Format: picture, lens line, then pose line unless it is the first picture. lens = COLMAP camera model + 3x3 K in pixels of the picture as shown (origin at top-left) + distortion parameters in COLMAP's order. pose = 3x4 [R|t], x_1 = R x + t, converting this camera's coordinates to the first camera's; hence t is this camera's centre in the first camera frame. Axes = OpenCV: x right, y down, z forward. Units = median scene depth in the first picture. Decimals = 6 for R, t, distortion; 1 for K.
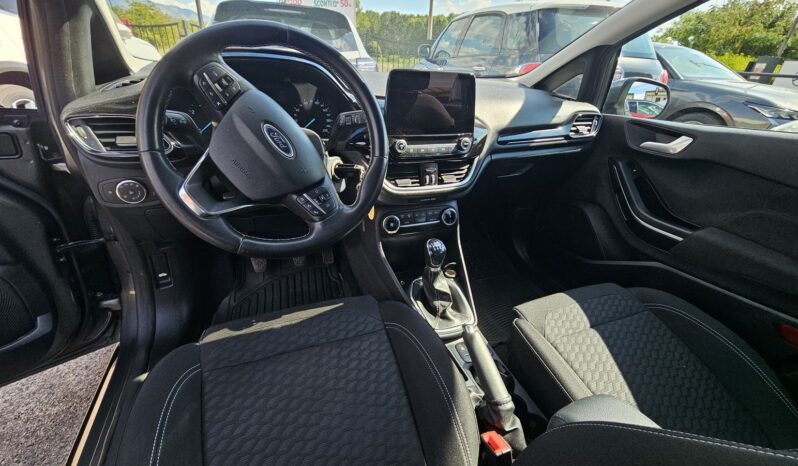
lens RADIAL K [[340.5, 0, 399.0], [0, 340.5, 233.0], [0, 0, 1]] dist [-0.001032, -0.000313]
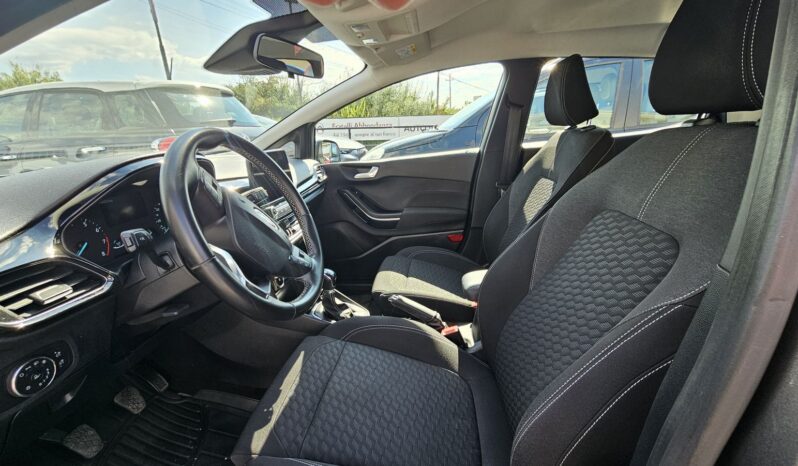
lens RADIAL K [[340.5, 0, 399.0], [0, 340.5, 233.0], [0, 0, 1]] dist [-0.001032, -0.000313]
pose [[0.472942, -0.326175, 0.818496, -0.642886], [0.456127, 0.885424, 0.089288, -0.073717], [-0.753840, 0.331110, 0.567531, 0.002372]]
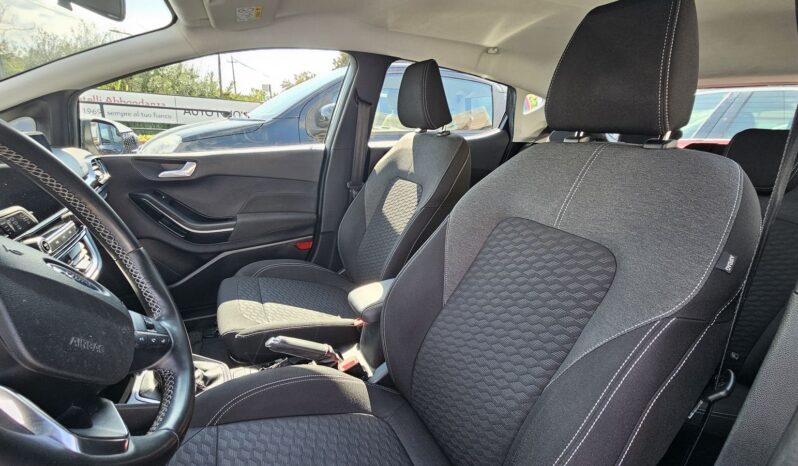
lens RADIAL K [[340.5, 0, 399.0], [0, 340.5, 233.0], [0, 0, 1]] dist [-0.001032, -0.000313]
pose [[-0.065753, -0.360648, 0.930381, -0.525795], [0.401159, 0.844176, 0.355583, -0.186787], [-0.913645, 0.396612, 0.089170, 0.233148]]
